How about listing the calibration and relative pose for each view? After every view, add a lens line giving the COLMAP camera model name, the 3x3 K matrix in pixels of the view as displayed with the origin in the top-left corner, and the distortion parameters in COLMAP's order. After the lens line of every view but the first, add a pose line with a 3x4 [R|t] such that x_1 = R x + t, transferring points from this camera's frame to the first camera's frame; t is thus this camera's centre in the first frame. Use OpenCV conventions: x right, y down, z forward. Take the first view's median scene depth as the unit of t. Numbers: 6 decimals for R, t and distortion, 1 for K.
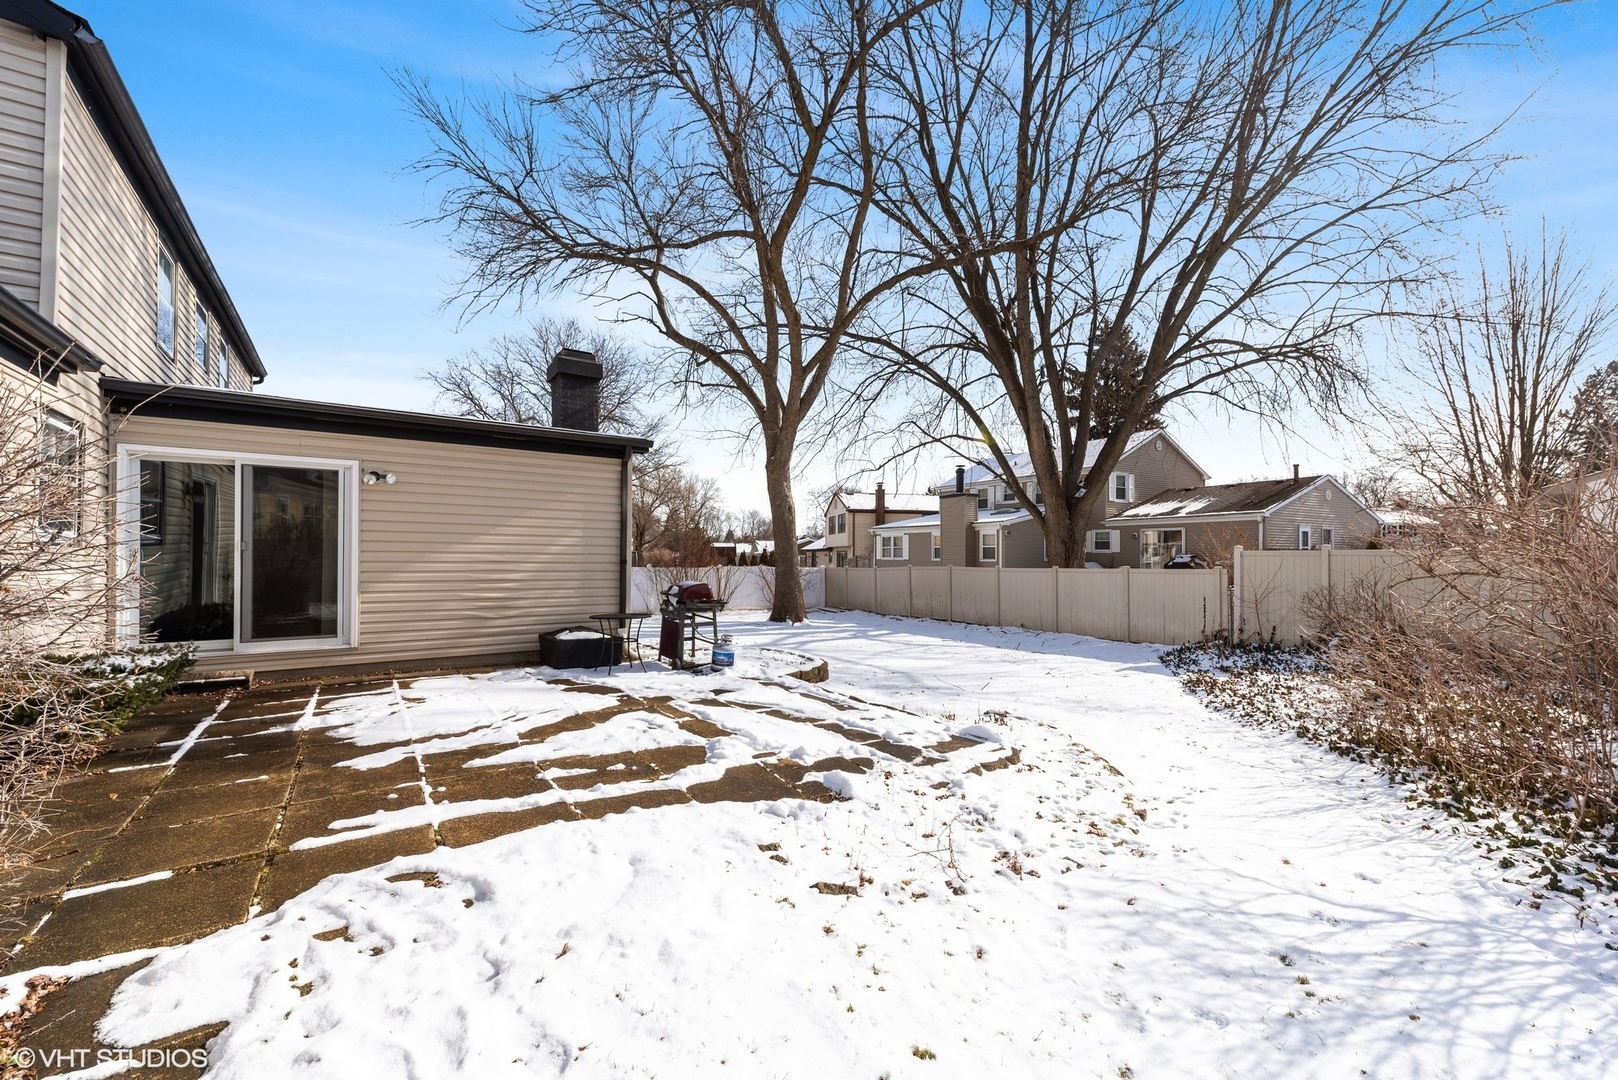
lens RADIAL K [[643.0, 0, 810.7], [0, 643.0, 549.1], [0, 0, 1]] dist [-0.004223, 0.000198]
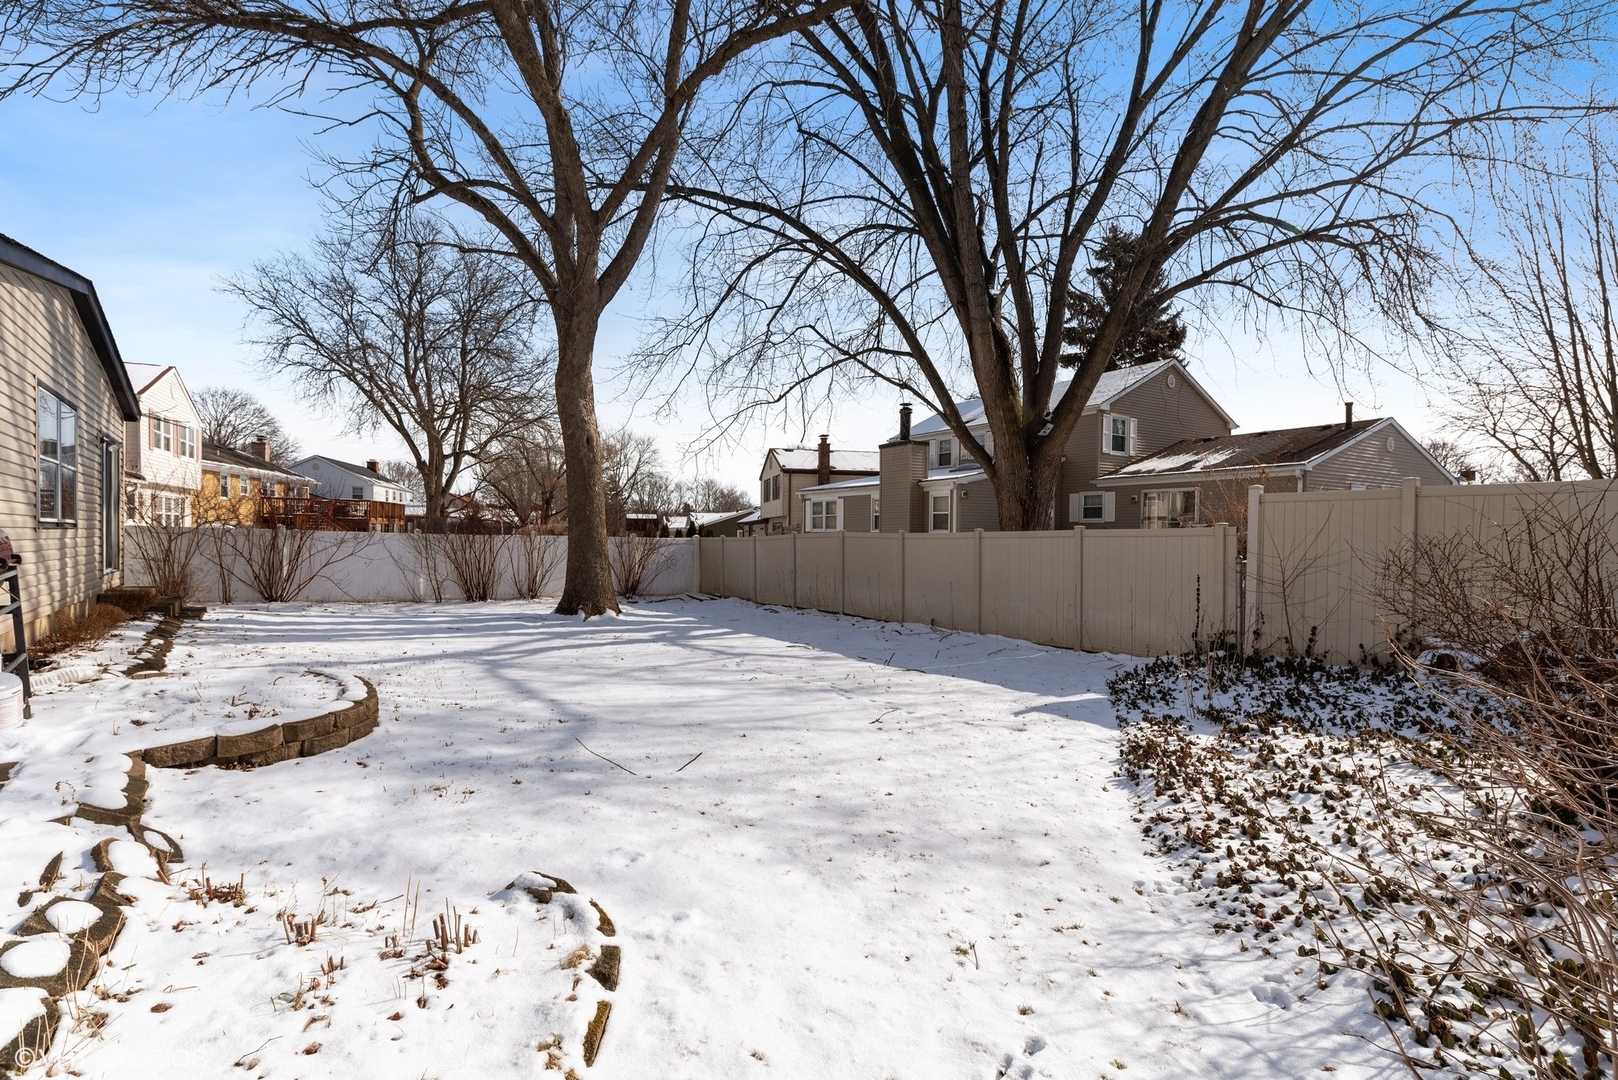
lens RADIAL K [[768.2, 0, 807.0], [0, 768.2, 545.1], [0, 0, 1]] dist [-0.000193, -0.002489]
pose [[0.999224, 0.005576, 0.038994, 0.119198], [-0.006529, 0.999682, 0.024366, 0.016578], [-0.038845, -0.024602, 0.998942, 0.164177]]
